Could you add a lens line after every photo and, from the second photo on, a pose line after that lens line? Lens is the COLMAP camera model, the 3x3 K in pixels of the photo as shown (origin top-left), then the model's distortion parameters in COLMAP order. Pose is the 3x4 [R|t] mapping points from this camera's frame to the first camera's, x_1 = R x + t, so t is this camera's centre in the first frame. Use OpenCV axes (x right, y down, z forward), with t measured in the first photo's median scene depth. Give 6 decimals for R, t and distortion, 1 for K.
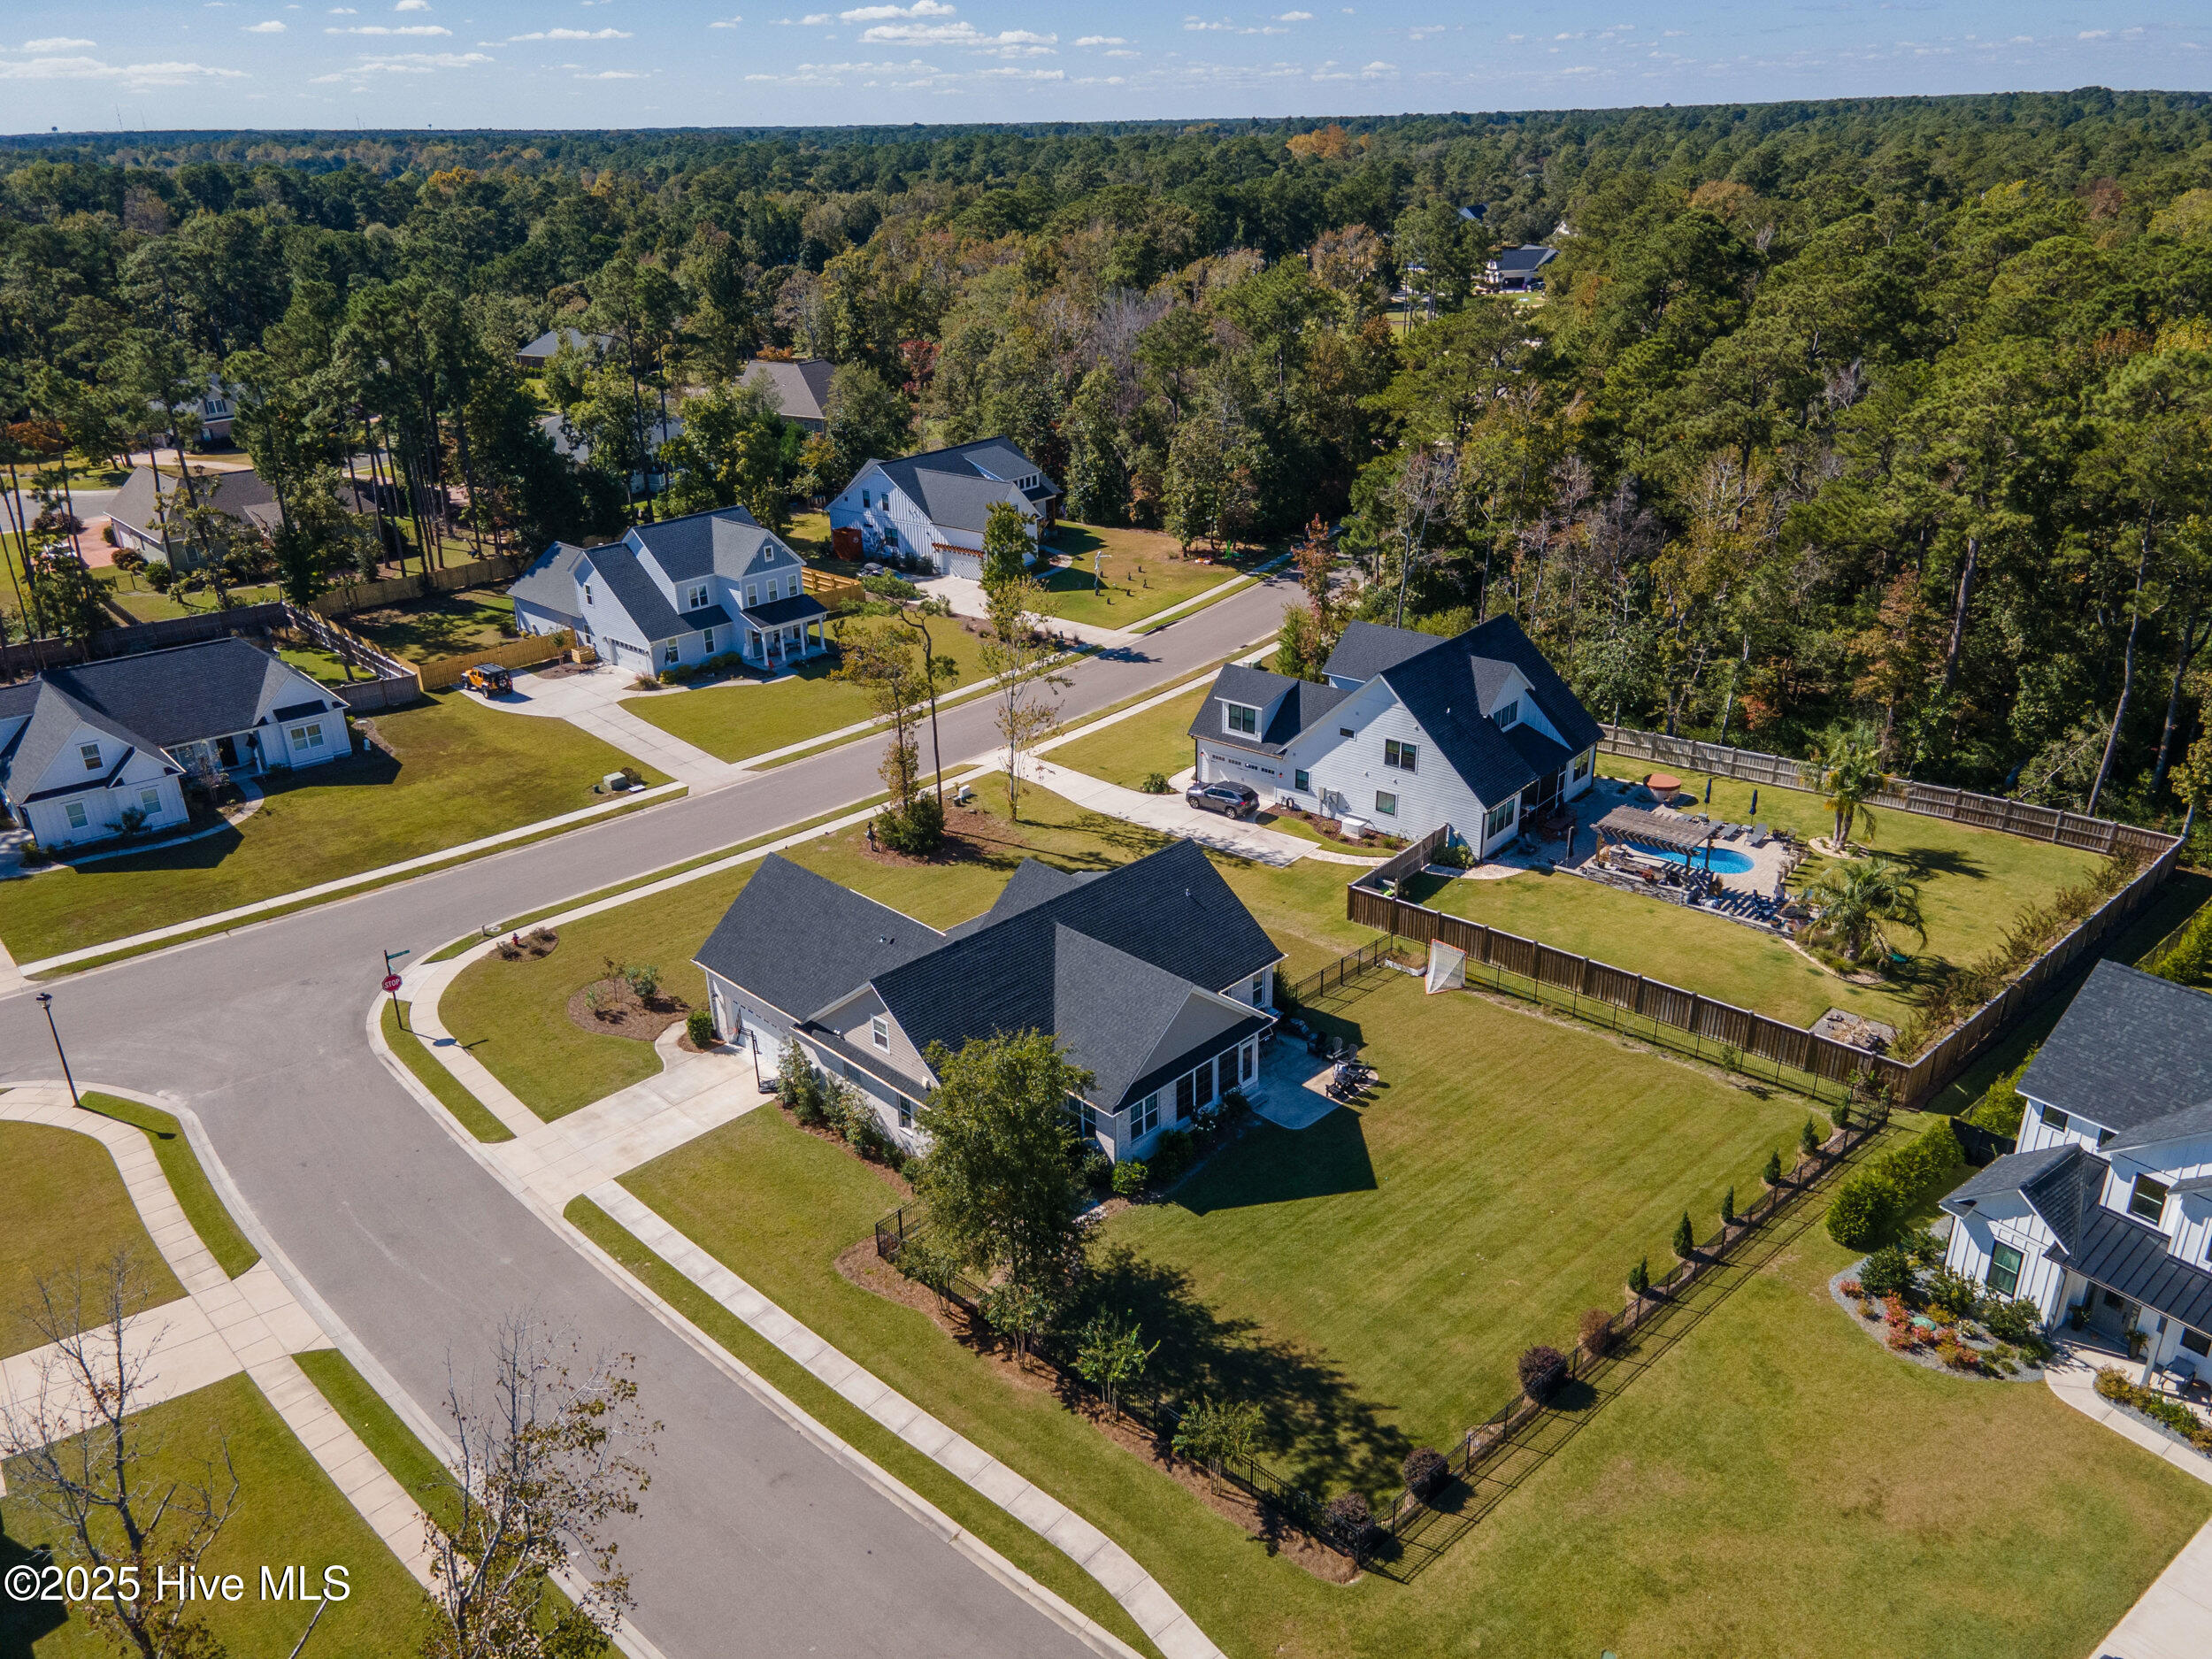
lens RADIAL K [[1613.1, 0, 1104.1], [0, 1613.1, 833.6], [0, 0, 1]] dist [0.037972, 0.002097]
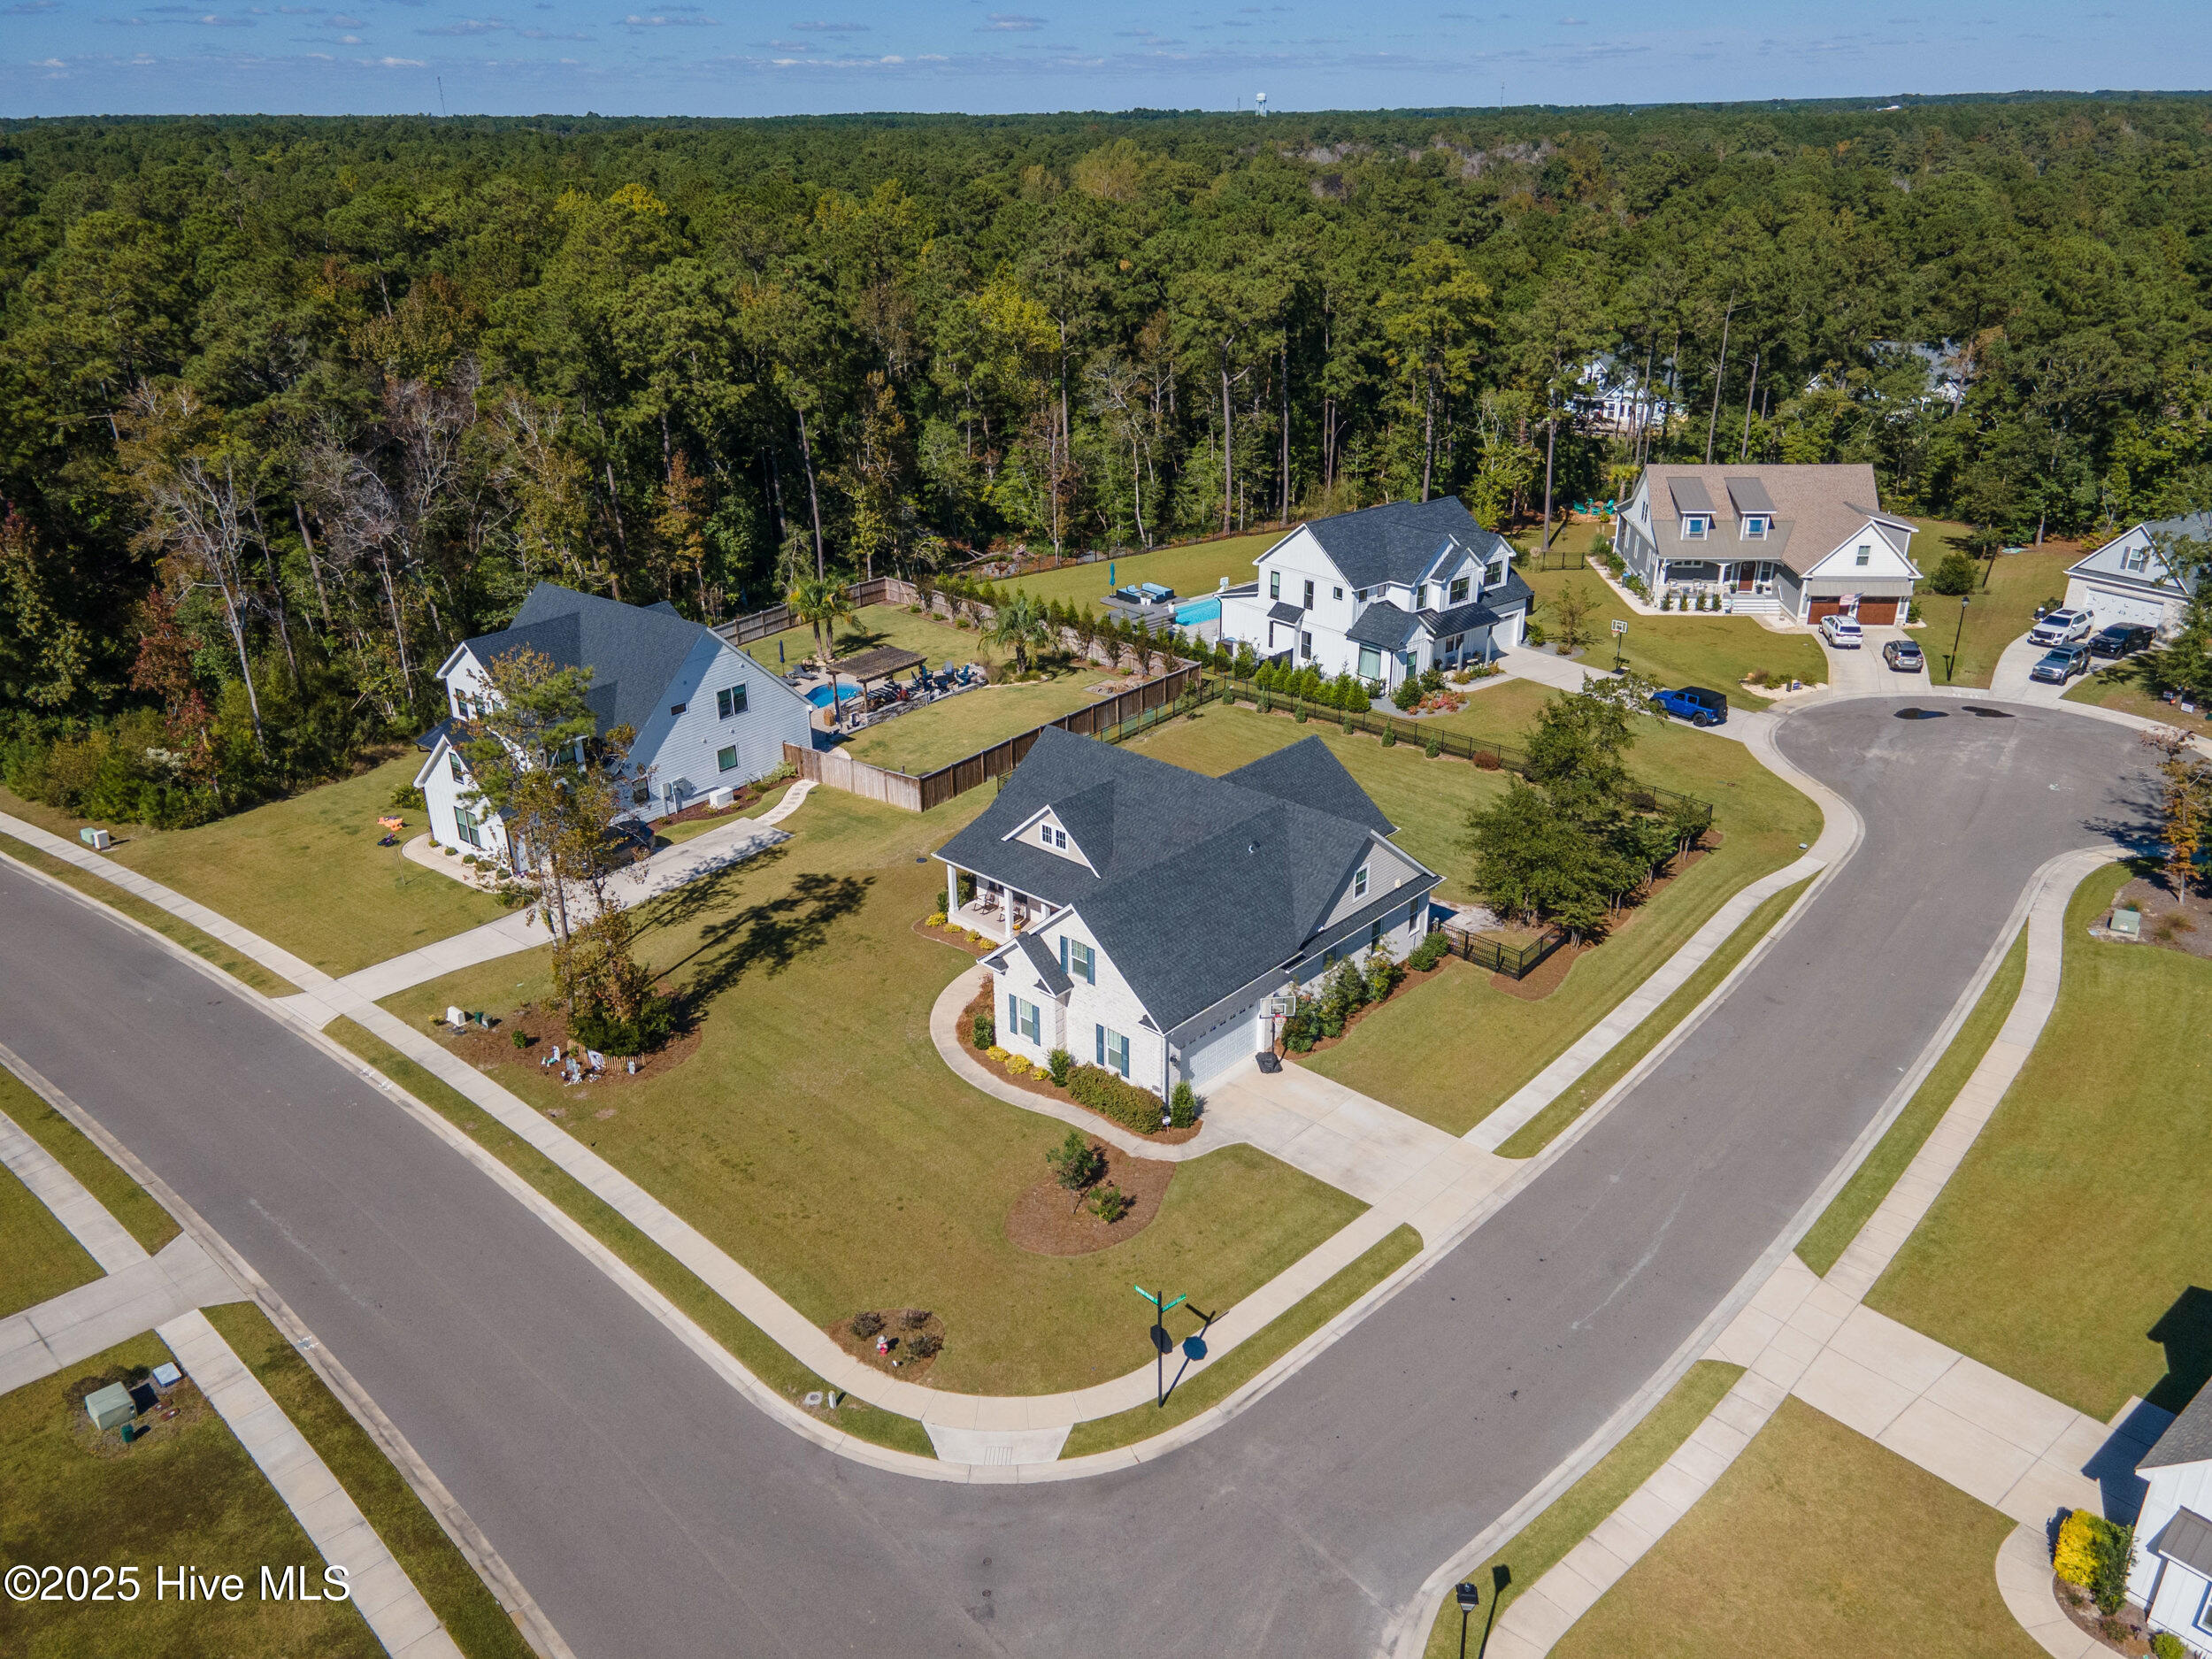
lens RADIAL K [[1613.1, 0, 1113.7], [0, 1613.1, 826.9], [0, 0, 1]] dist [0.037972, 0.002097]
pose [[-0.038045, -0.383600, 0.922715, -0.757645], [0.411682, 0.835364, 0.364260, -0.247059], [-0.910533, 0.393724, 0.126140, 0.699362]]
